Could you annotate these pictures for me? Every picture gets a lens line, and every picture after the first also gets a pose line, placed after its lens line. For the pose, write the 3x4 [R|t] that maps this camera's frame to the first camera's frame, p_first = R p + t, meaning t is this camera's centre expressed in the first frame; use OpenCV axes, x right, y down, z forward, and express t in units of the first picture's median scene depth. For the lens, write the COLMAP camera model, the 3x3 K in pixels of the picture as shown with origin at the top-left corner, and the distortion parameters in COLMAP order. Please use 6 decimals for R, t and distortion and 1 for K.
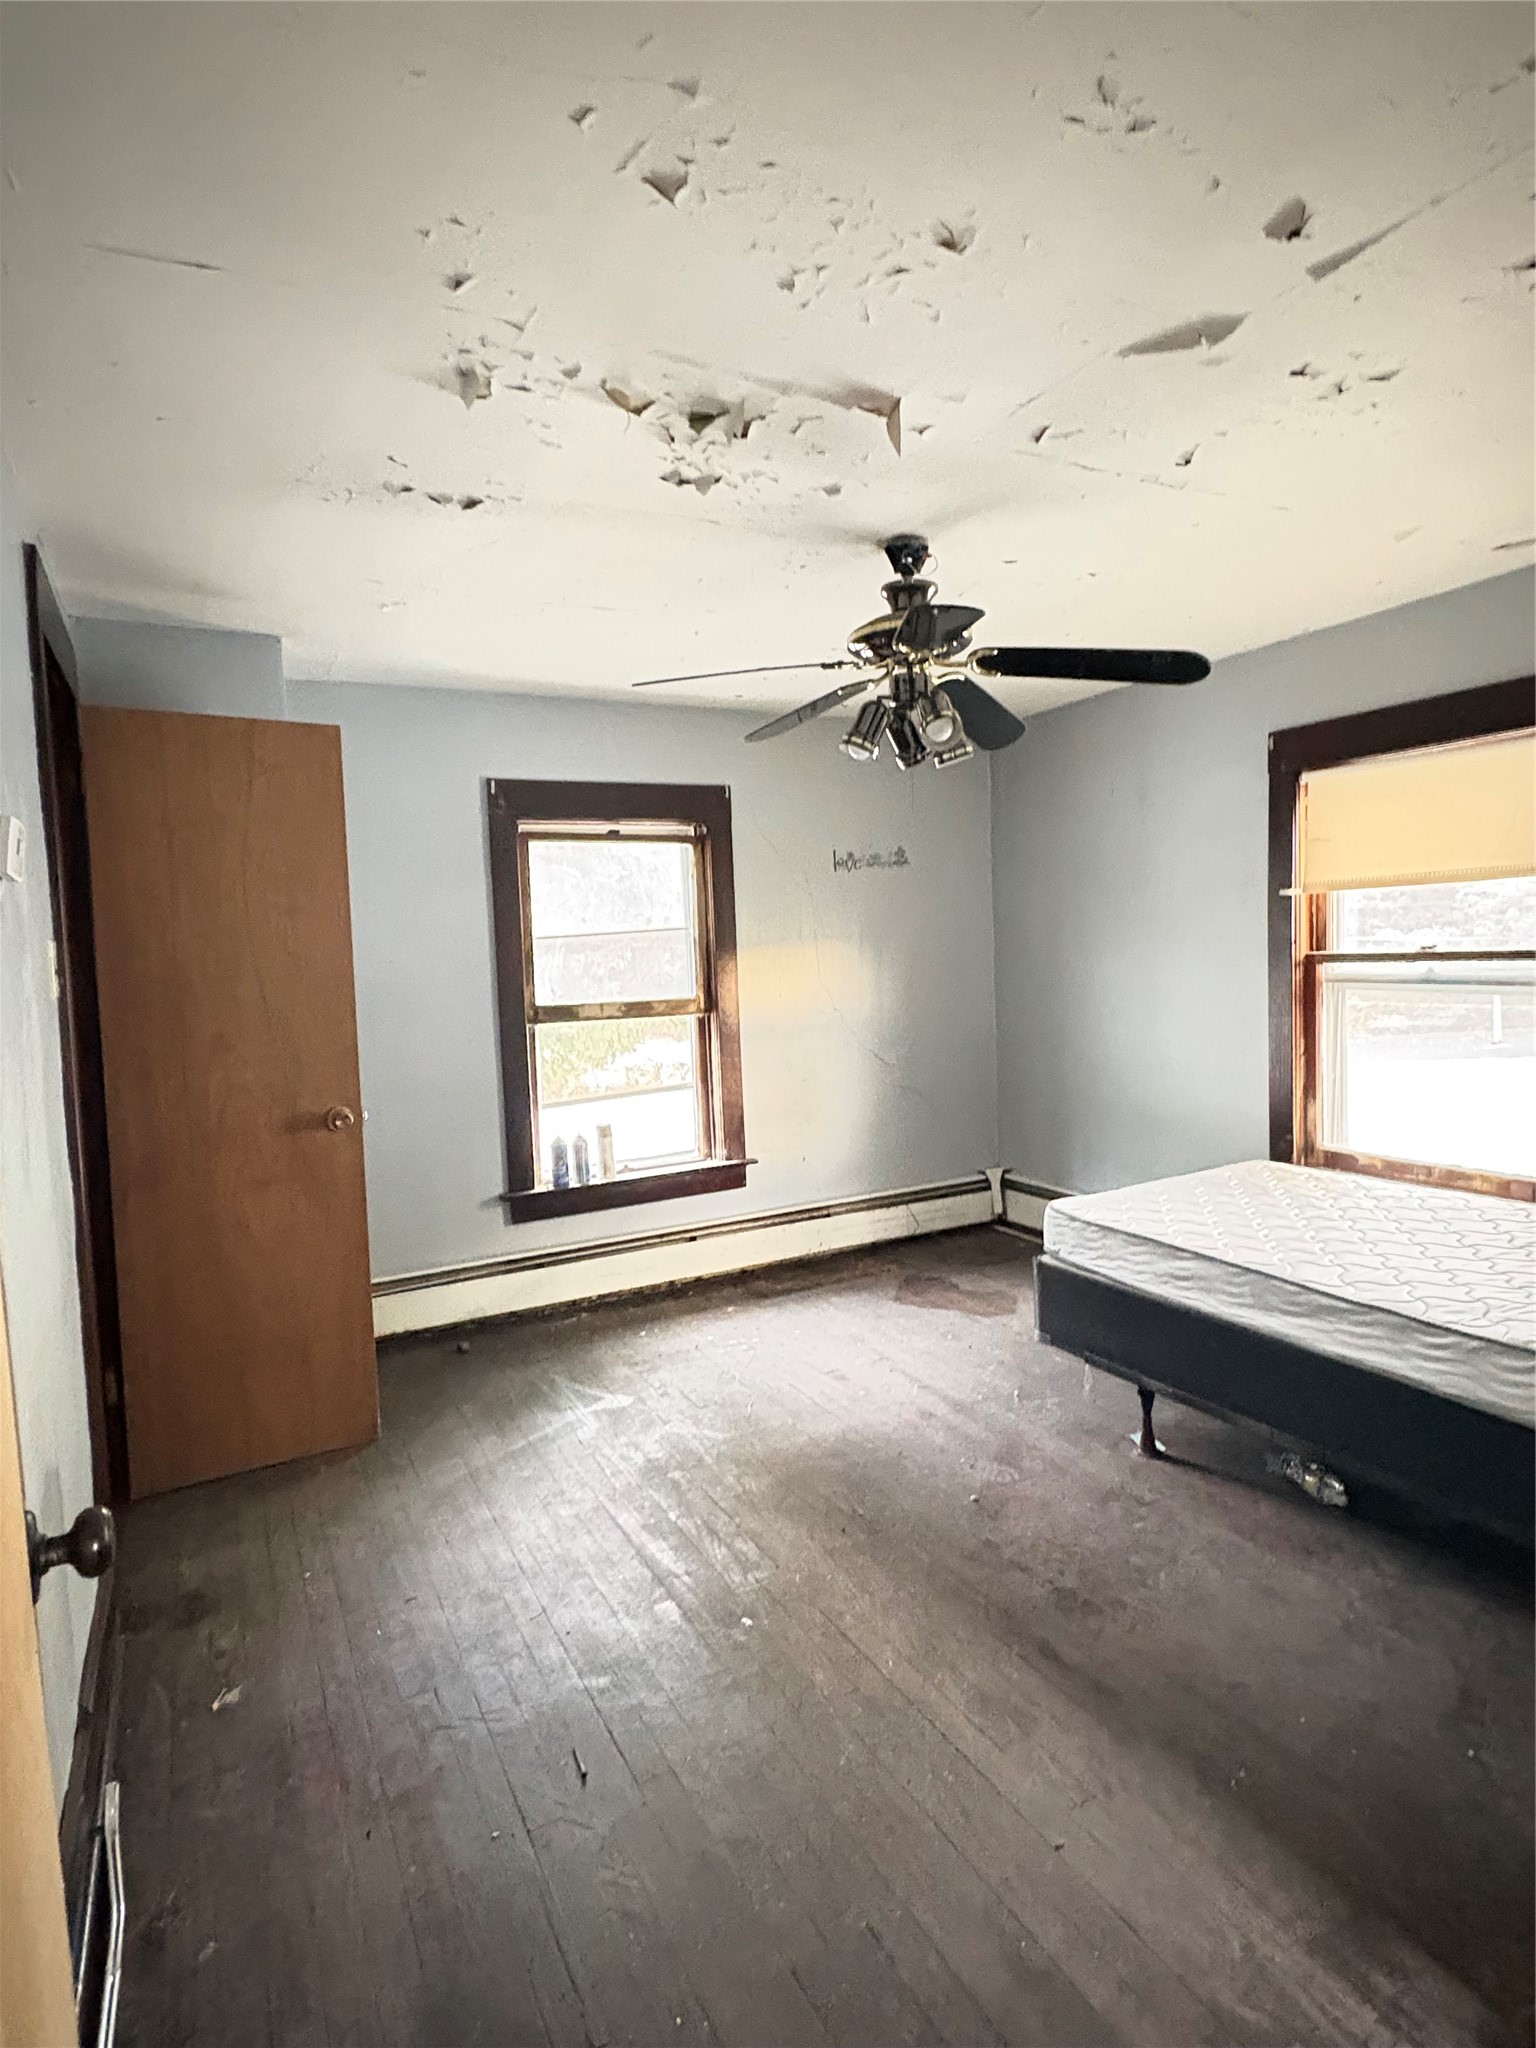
lens RADIAL K [[1077.8, 0, 767.6], [0, 1077.8, 1021.8], [0, 0, 1]] dist [-0.003493, 0.000145]
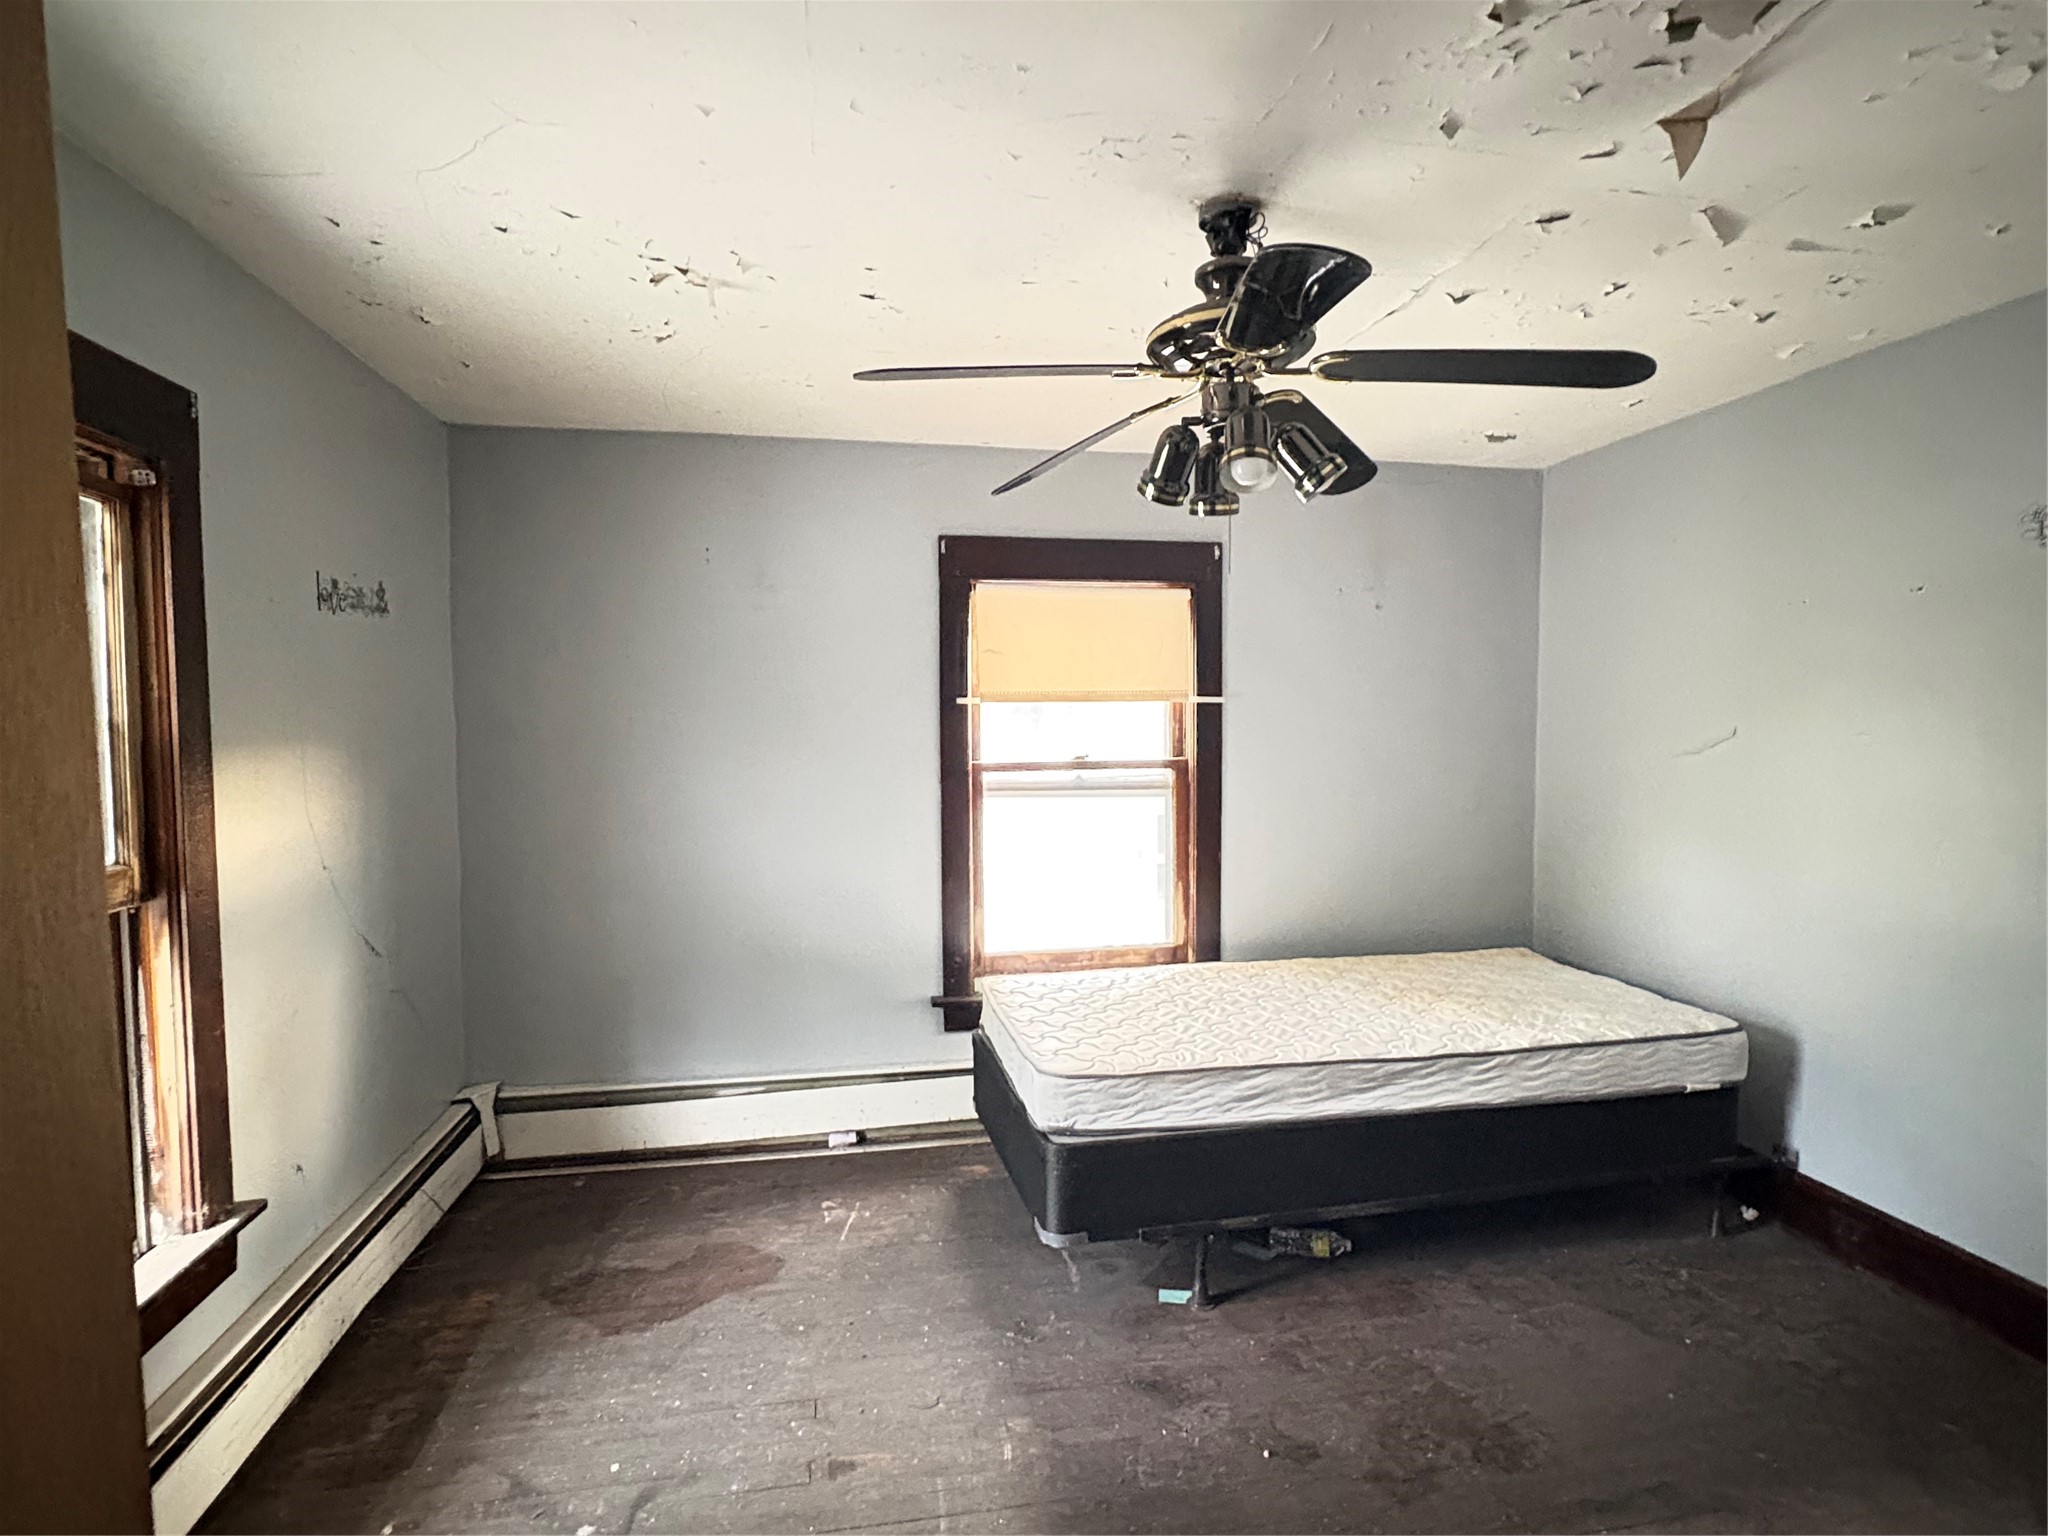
lens RADIAL K [[1077.8, 0, 1025.1], [0, 1077.8, 774.6], [0, 0, 1]] dist [-0.003493, 0.000145]
pose [[0.298717, -0.008892, 0.954300, -0.490909], [0.062484, 0.997993, -0.010259, -0.044103], [-0.952294, 0.062693, 0.298673, 0.733294]]
